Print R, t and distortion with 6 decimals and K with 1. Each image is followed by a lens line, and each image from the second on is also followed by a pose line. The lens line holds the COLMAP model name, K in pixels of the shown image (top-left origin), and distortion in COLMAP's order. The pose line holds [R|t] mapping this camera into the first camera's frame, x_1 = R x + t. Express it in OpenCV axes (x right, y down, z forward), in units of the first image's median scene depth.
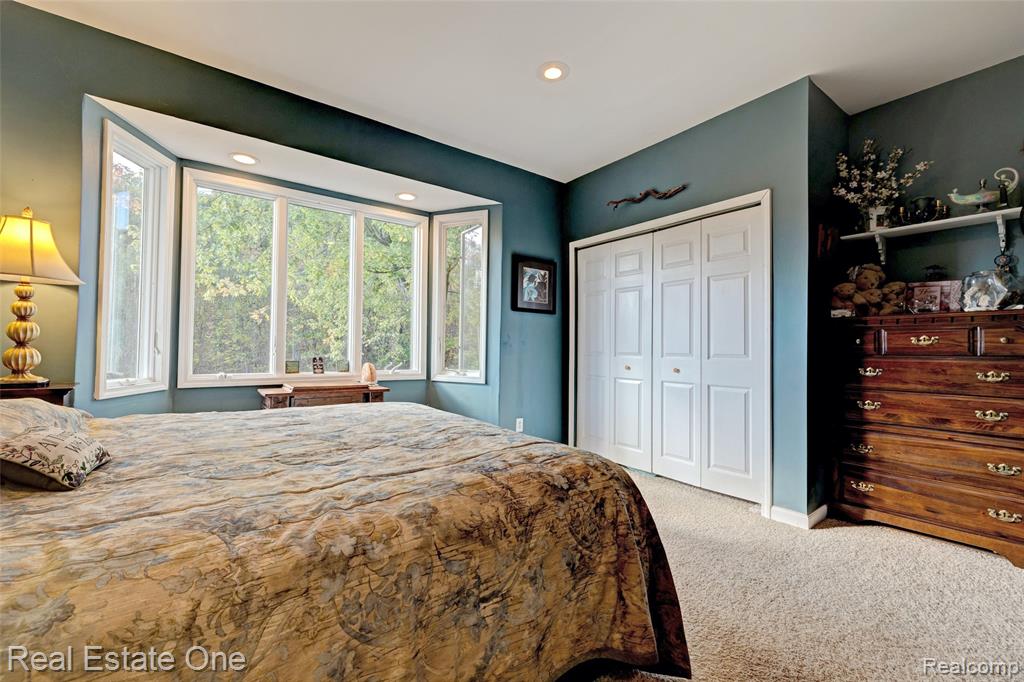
lens RADIAL K [[439.5, 0, 509.5], [0, 439.5, 342.3], [0, 0, 1]] dist [-0.003113, -0.000073]
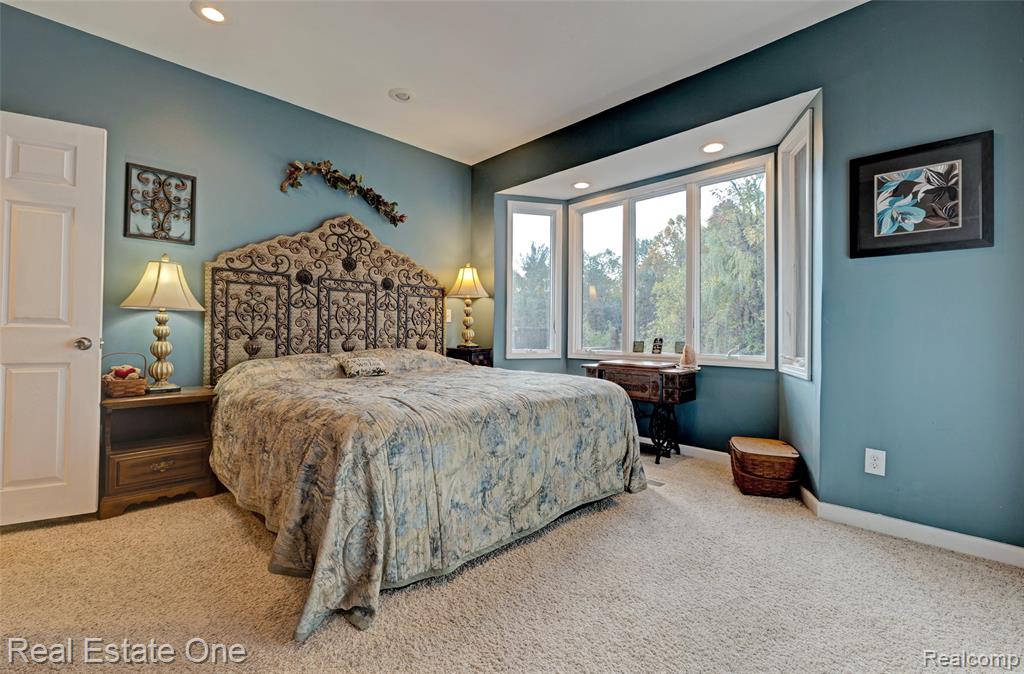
lens RADIAL K [[439.5, 0, 502.9], [0, 439.5, 330.9], [0, 0, 1]] dist [-0.003113, -0.000073]
pose [[0.118698, -0.017552, -0.992775, 0.519792], [0.009728, 0.999816, -0.016513, 0.028062], [0.992883, -0.007698, 0.118847, 0.472621]]
